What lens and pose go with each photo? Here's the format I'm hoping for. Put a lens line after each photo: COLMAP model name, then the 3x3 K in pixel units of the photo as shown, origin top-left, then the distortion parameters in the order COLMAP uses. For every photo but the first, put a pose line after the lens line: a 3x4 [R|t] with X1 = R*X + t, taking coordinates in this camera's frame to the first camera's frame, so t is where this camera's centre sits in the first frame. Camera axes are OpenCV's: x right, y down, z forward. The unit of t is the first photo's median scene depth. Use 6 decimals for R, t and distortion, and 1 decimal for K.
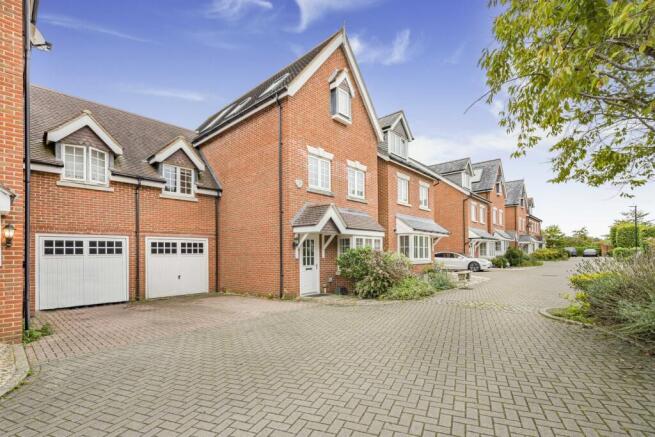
lens RADIAL K [[300.2, 0, 330.7], [0, 300.2, 249.4], [0, 0, 1]] dist [-0.002939, -0.000164]
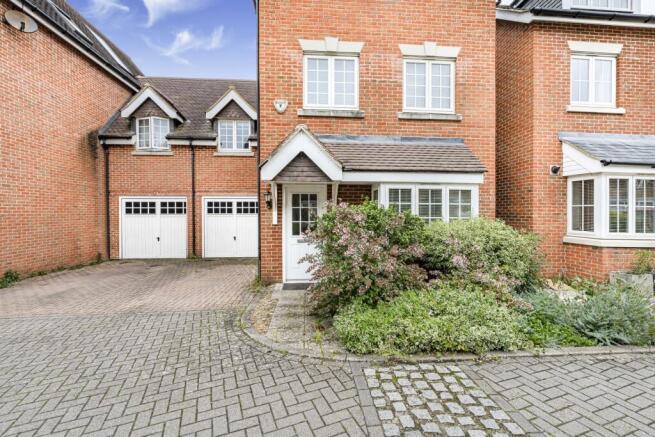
lens RADIAL K [[294.9, 0, 329.2], [0, 294.9, 219.6], [0, 0, 1]] dist [-0.009747, -0.000170]
pose [[0.721219, 0.027377, -0.692166, 0.343994], [-0.002888, 0.999329, 0.036516, -0.002121], [0.692702, -0.024337, 0.720814, 0.531649]]
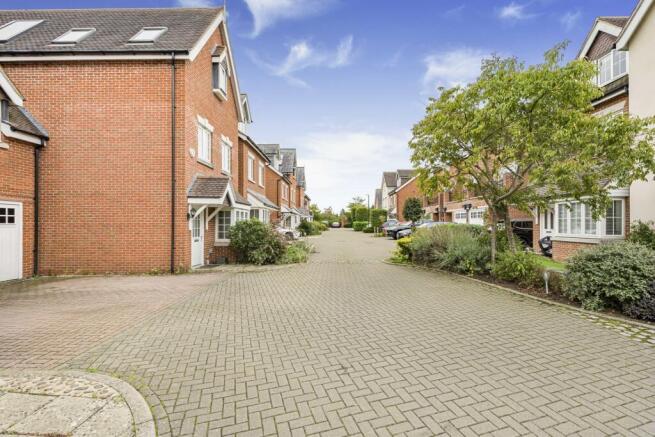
lens RADIAL K [[294.9, 0, 329.2], [0, 294.9, 219.6], [0, 0, 1]] dist [-0.009747, -0.000170]
pose [[0.741119, 0.018180, 0.671128, -0.352495], [-0.016503, 0.999825, -0.008861, -0.001961], [-0.671171, -0.004509, 0.741289, 0.000366]]
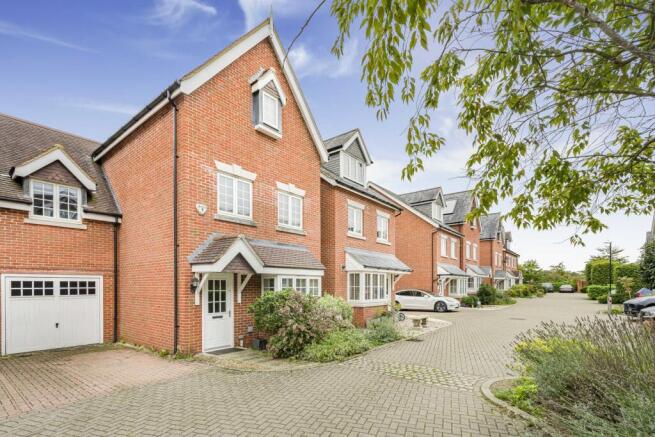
lens RADIAL K [[308.4, 0, 333.7], [0, 308.4, 283.9], [0, 0, 1]] dist [-0.001049, -0.000164]
pose [[0.998009, 0.007996, 0.062563, 0.162329], [-0.008610, 0.999917, 0.009540, -0.029485], [-0.062482, -0.010060, 0.997995, 0.150666]]
